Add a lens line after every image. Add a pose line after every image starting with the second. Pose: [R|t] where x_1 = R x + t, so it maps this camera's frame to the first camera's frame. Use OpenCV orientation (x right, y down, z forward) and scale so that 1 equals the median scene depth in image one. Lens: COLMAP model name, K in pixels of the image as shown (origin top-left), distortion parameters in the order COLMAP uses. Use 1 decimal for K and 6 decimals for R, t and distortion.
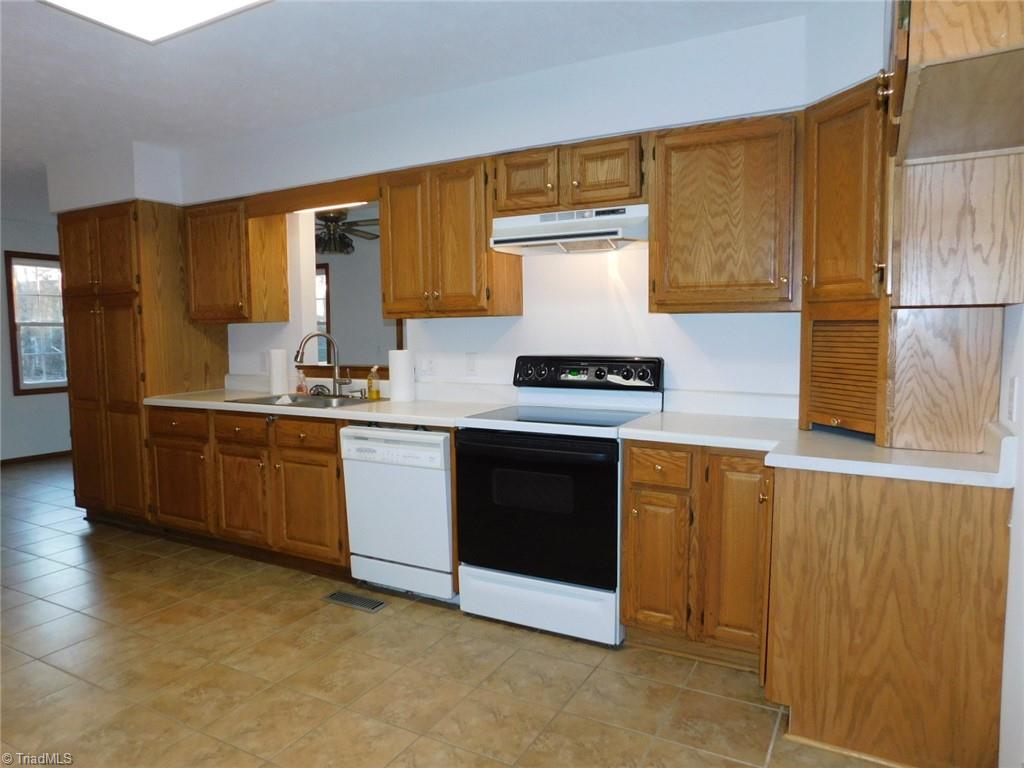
lens RADIAL K [[682.2, 0, 513.5], [0, 682.2, 386.9], [0, 0, 1]] dist [-0.043562, 0.025840]
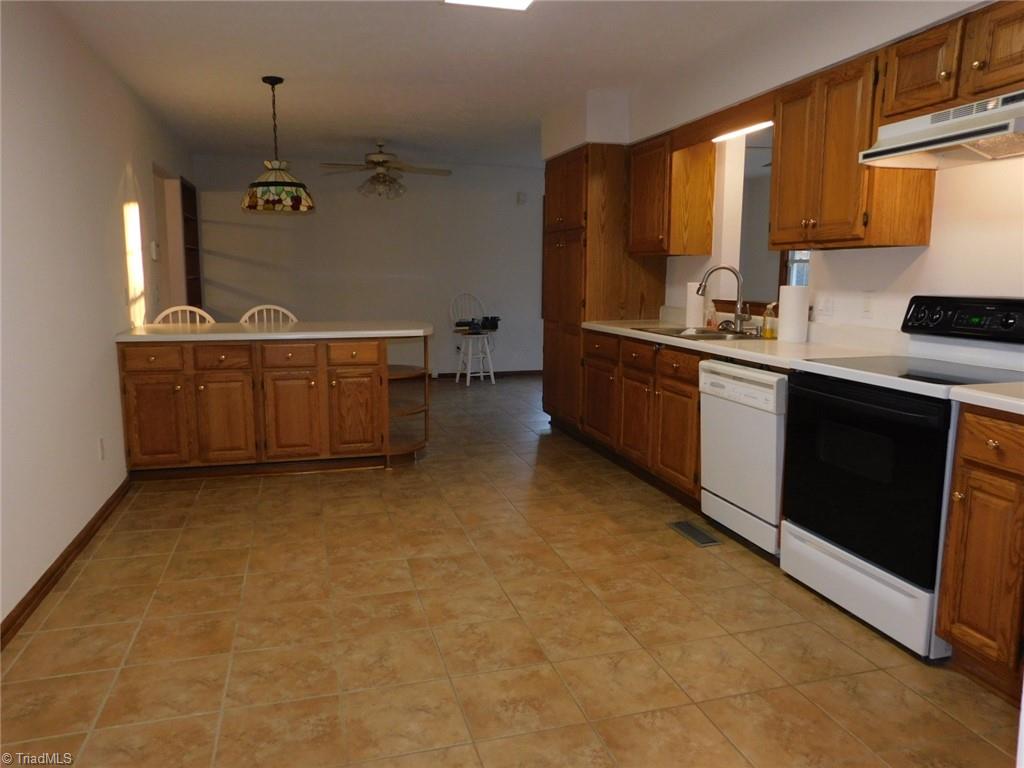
lens RADIAL K [[746.5, 0, 519.7], [0, 746.5, 385.2], [0, 0, 1]] dist [-0.013326, 0.065204]
pose [[0.714543, 0.120782, -0.689086, 0.319405], [-0.073889, 0.992504, 0.097345, 0.009489], [0.695678, -0.018641, 0.718112, 0.030315]]
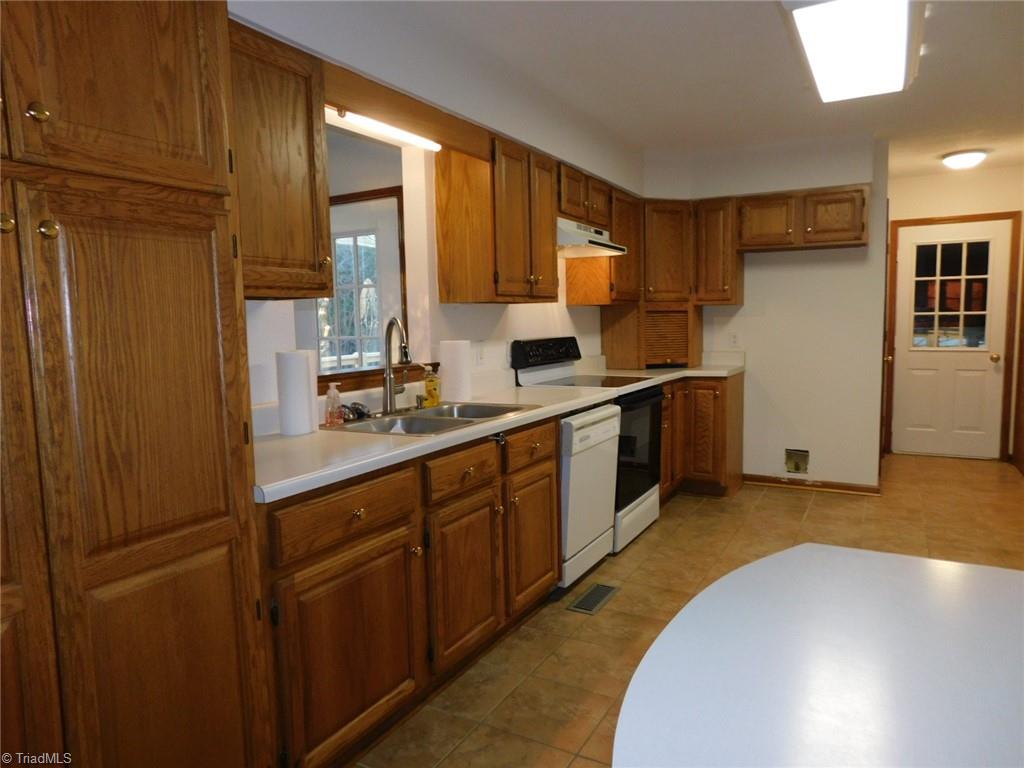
lens RADIAL K [[682.2, 0, 515.6], [0, 682.2, 385.2], [0, 0, 1]] dist [-0.043562, 0.025840]
pose [[-0.001670, -0.085396, 0.996346, -1.162627], [0.105720, 0.990748, 0.085094, -0.072867], [-0.994394, 0.105476, 0.007373, 1.076313]]
